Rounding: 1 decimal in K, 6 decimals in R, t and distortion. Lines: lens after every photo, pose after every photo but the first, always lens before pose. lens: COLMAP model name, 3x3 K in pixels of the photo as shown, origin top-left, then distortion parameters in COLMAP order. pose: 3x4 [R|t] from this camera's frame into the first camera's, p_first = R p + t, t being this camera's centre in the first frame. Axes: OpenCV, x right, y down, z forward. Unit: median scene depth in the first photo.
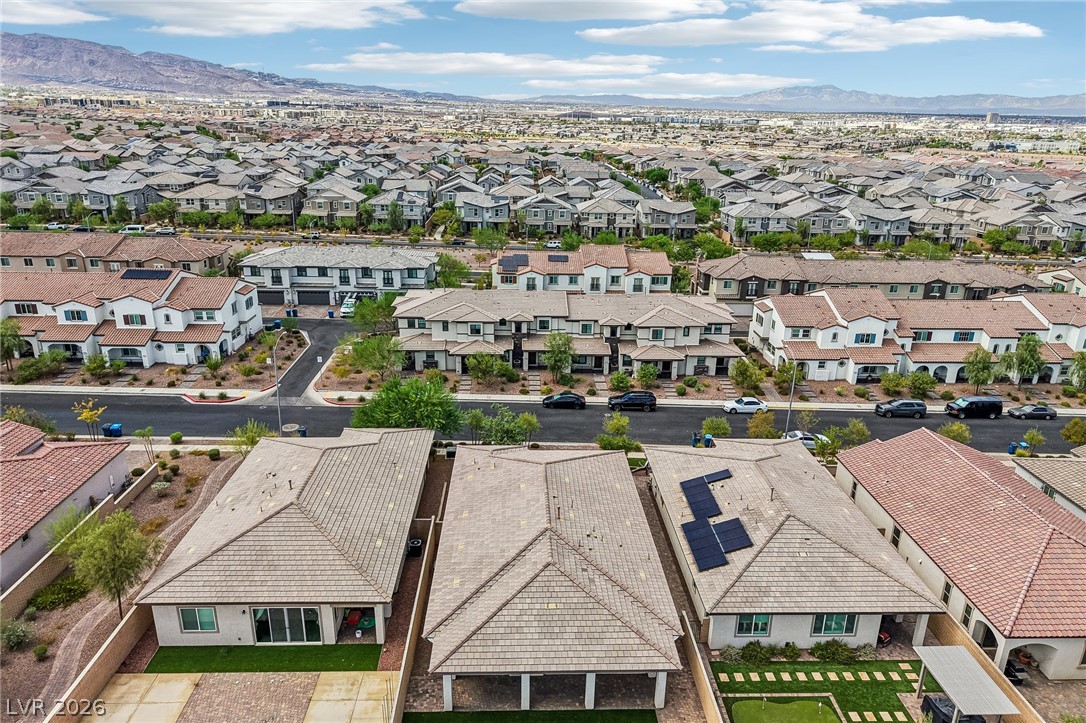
lens RADIAL K [[710.5, 0, 543.3], [0, 710.5, 402.0], [0, 0, 1]] dist [0.042257, -0.043863]
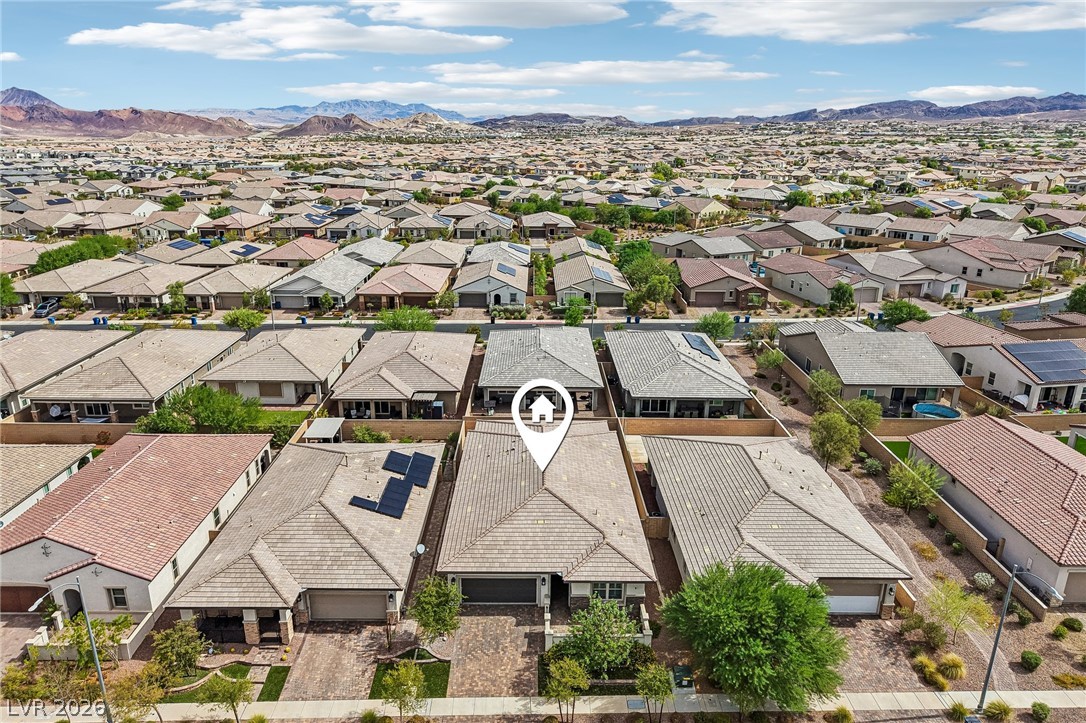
lens RADIAL K [[730.1, 0, 543.0], [0, 730.1, 361.5], [0, 0, 1]] dist [0.005733, -0.000872]
pose [[-0.999237, -0.036094, 0.014922, -0.003136], [-0.018114, 0.766762, 0.641676, -0.417920], [-0.034602, 0.640916, -0.766831, 0.994543]]
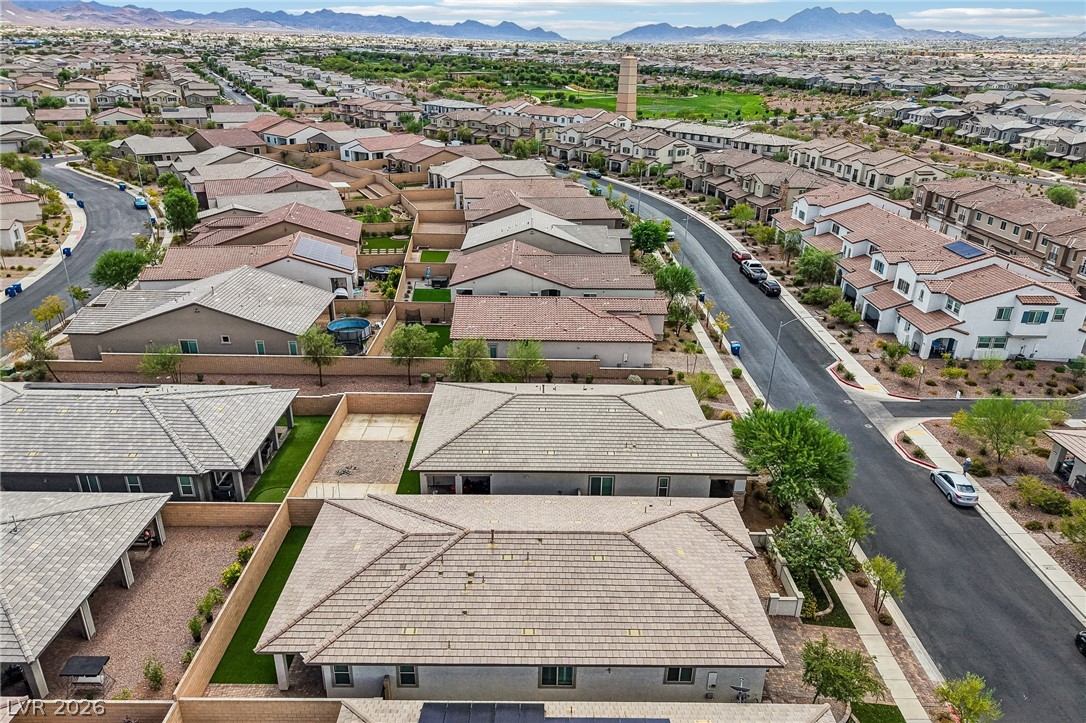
lens RADIAL K [[713.7, 0, 540.7], [0, 713.7, 385.9], [0, 0, 1]] dist [0.028687, -0.020819]
pose [[-0.031734, 0.402850, -0.914716, 0.374142], [-0.390512, 0.837436, 0.382363, -0.175270], [0.920051, 0.369341, 0.130743, 0.456467]]
